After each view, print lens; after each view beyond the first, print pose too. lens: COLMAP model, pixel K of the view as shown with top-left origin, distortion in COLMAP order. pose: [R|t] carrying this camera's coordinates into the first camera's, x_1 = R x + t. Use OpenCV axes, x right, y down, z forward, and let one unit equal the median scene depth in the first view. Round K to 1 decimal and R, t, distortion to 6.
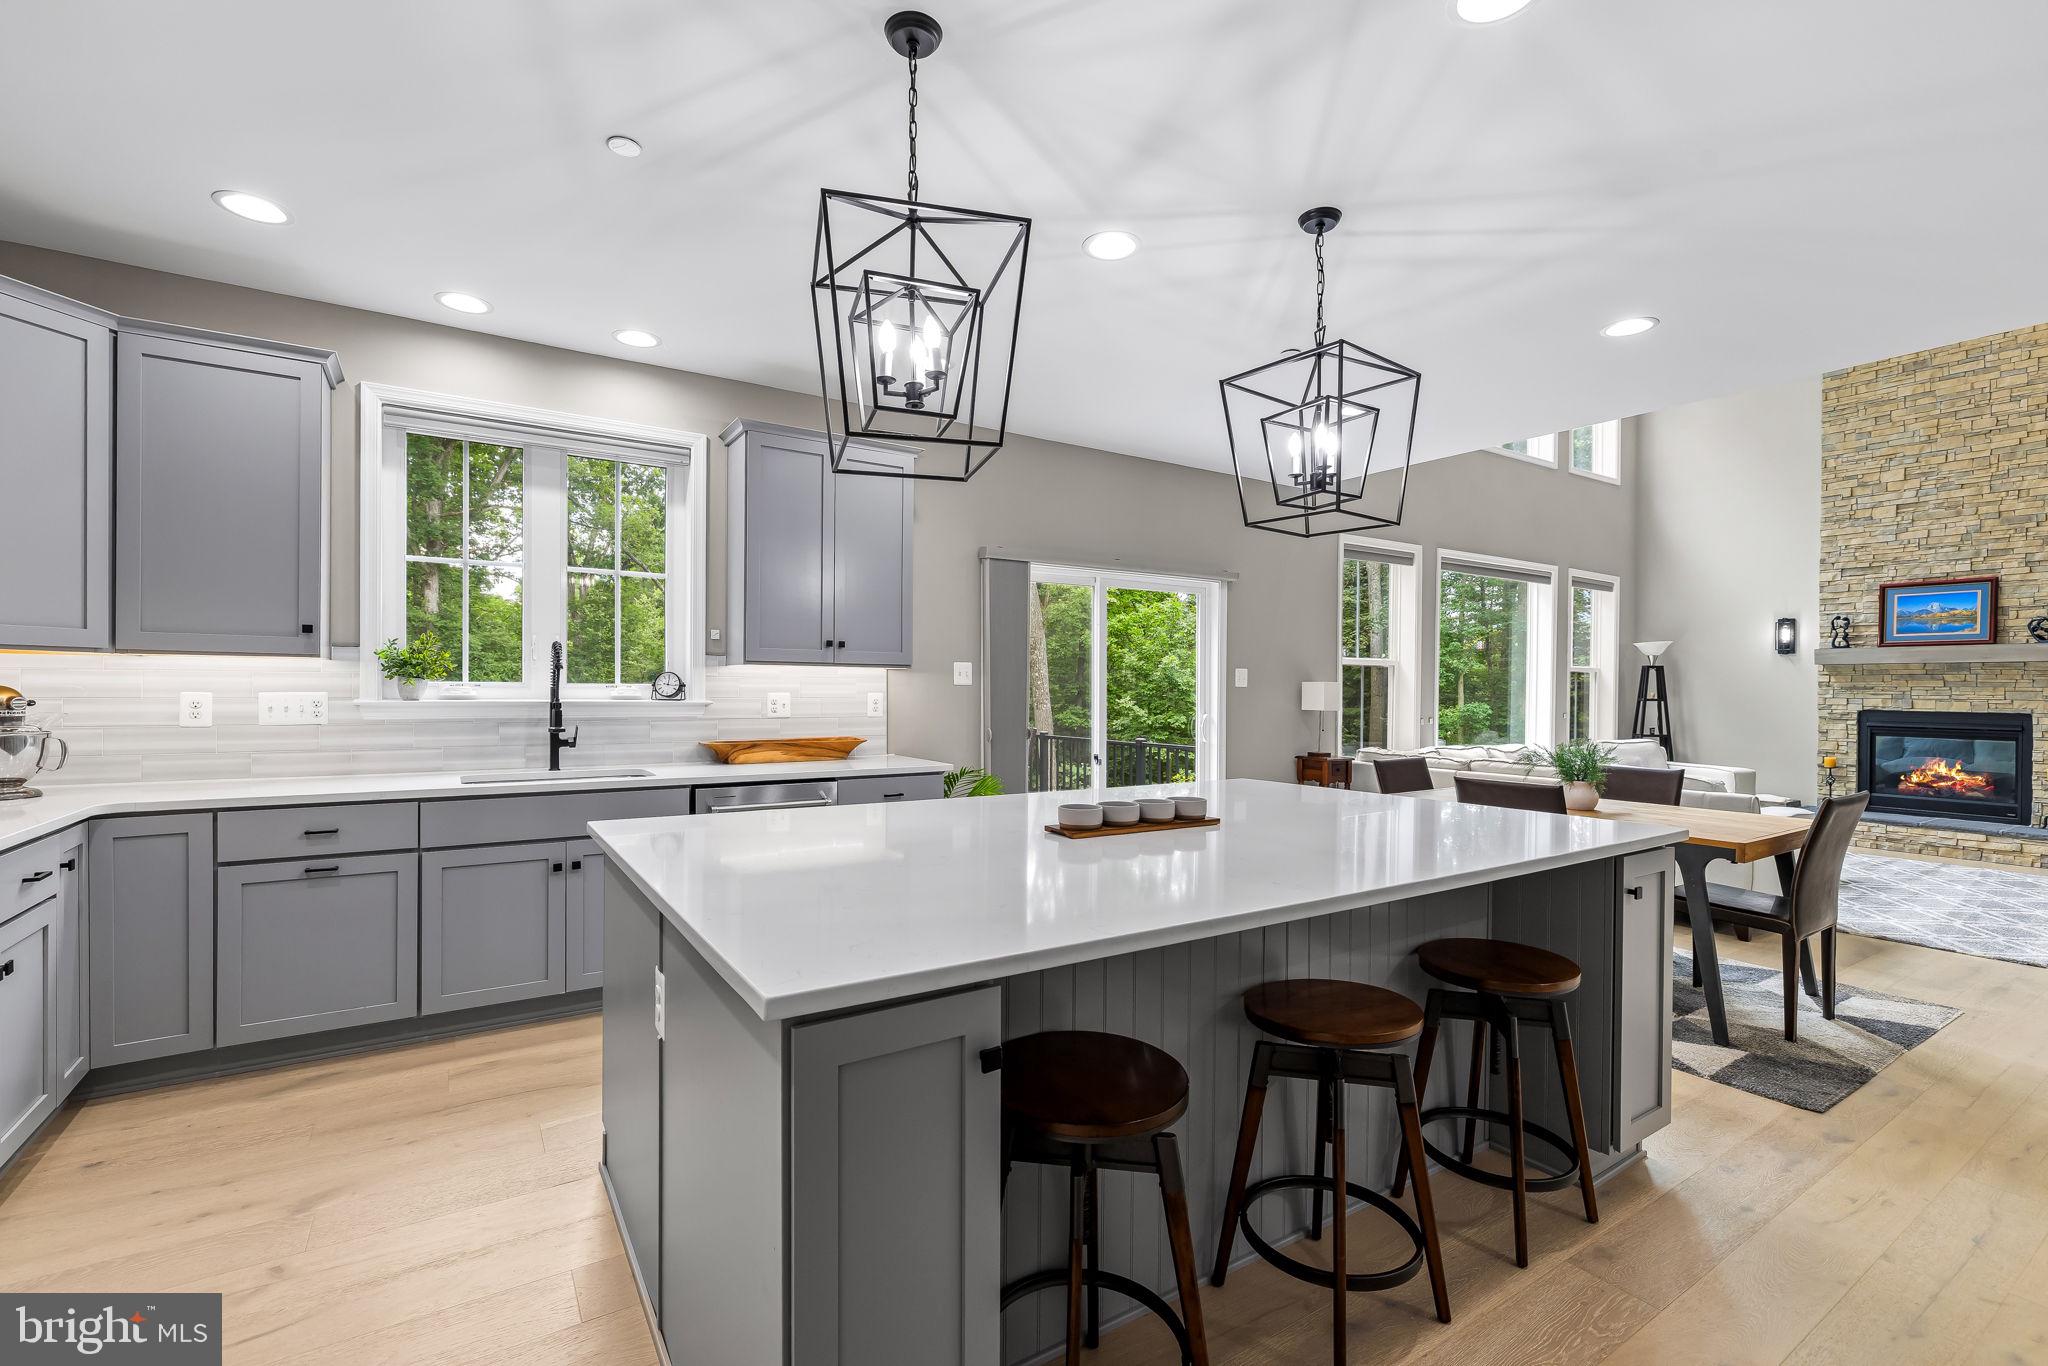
lens RADIAL K [[886.3, 0, 1026.8], [0, 886.3, 691.7], [0, 0, 1]] dist [-0.000584, -0.001011]
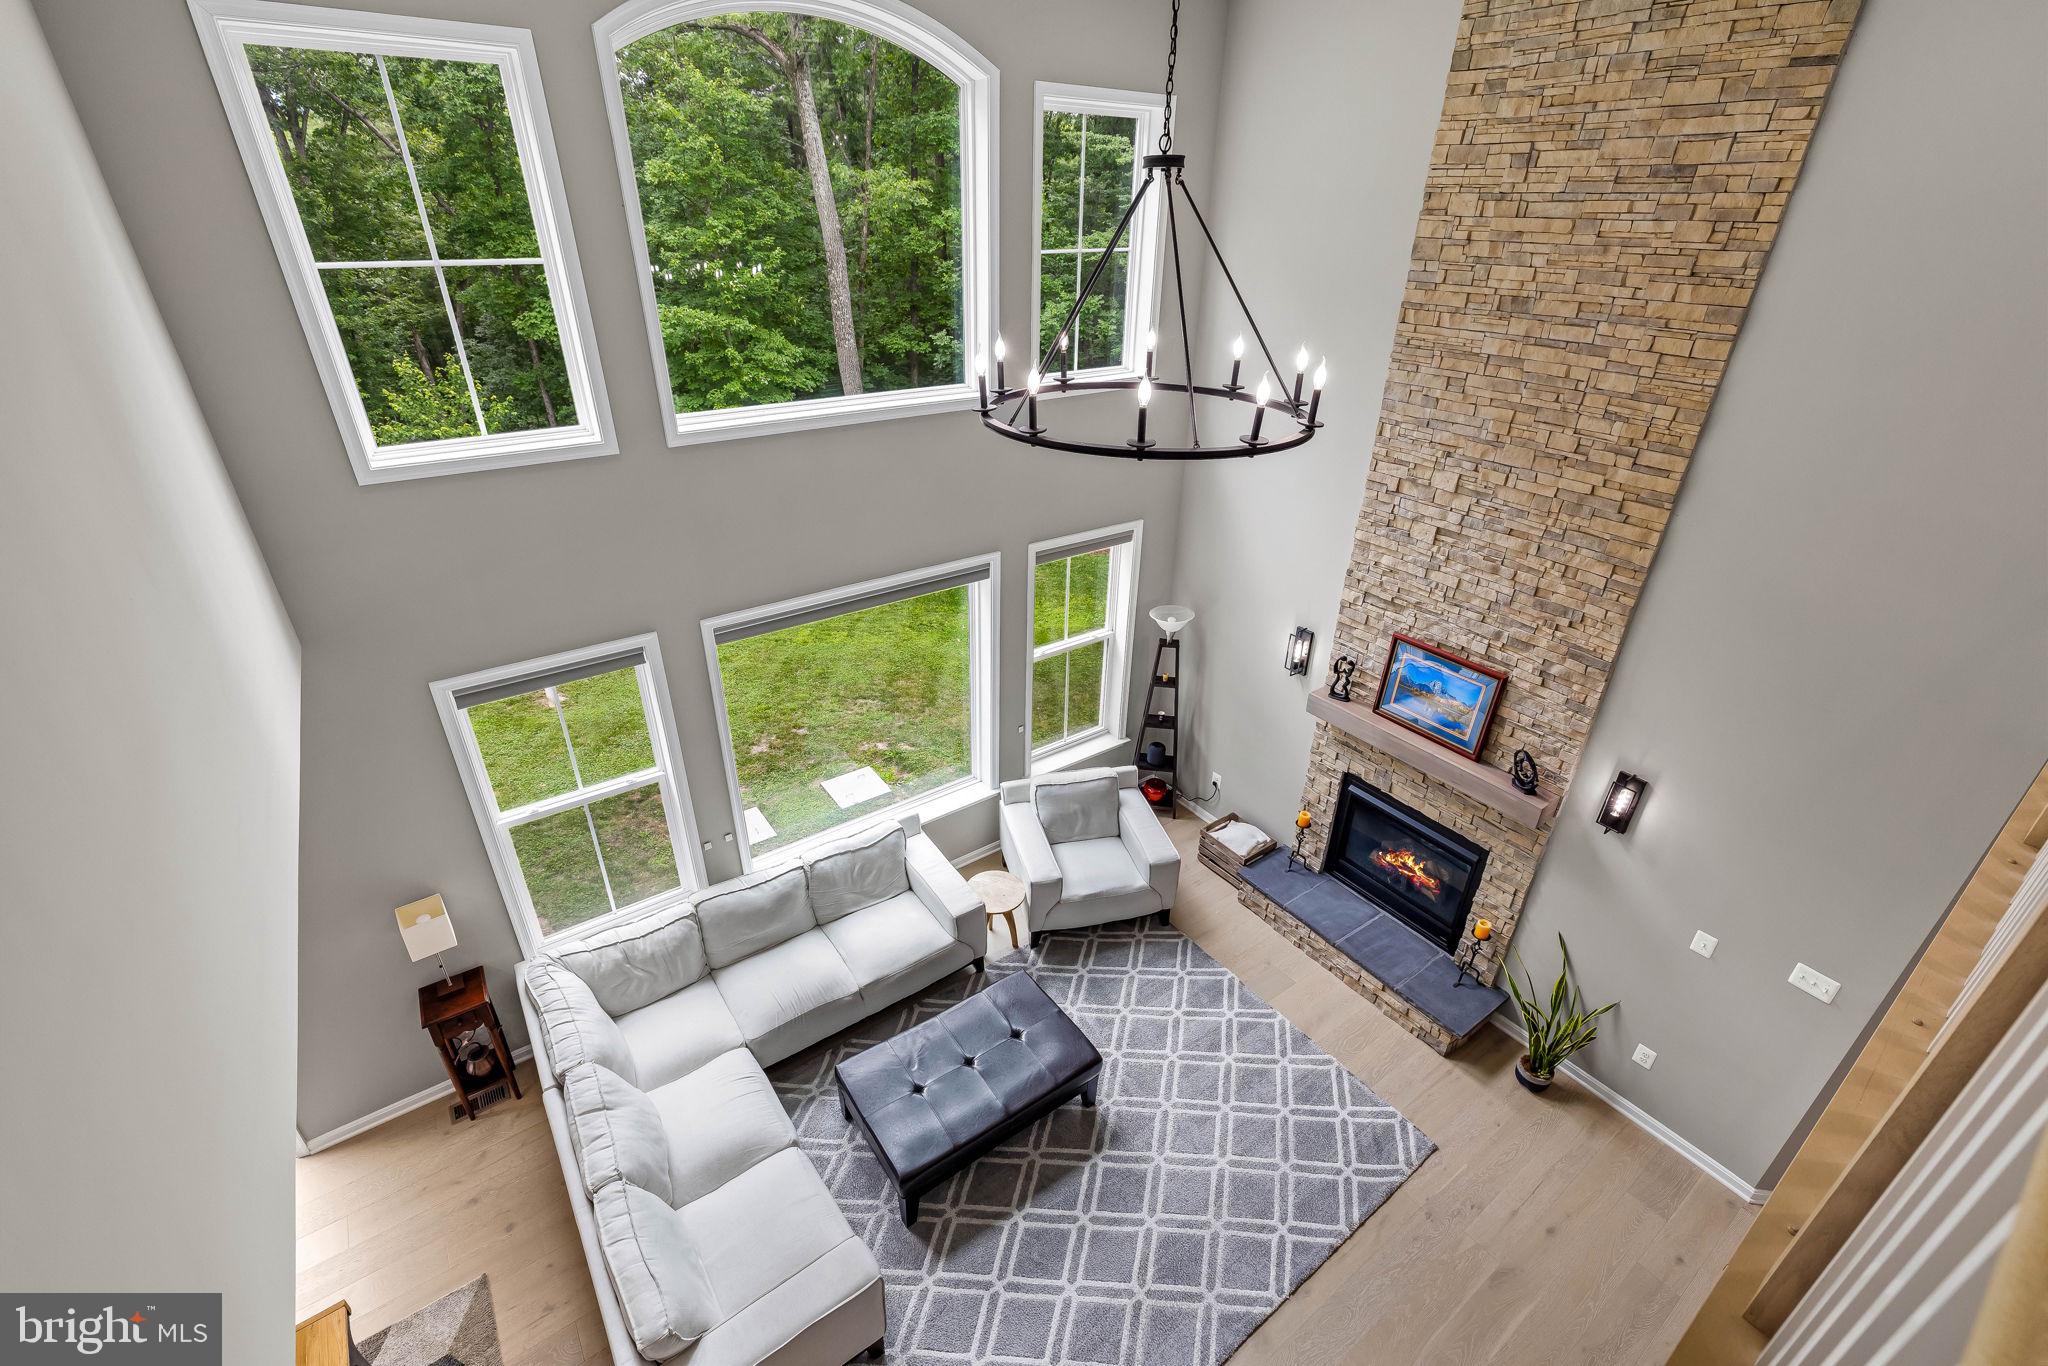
lens RADIAL K [[886.3, 0, 1026.1], [0, 886.3, 685.9], [0, 0, 1]] dist [-0.000584, -0.001011]
pose [[0.998827, -0.014088, 0.046319, 0.643480], [-0.009514, 0.880955, 0.473105, -0.410978], [-0.047470, -0.472991, 0.879788, 0.382135]]
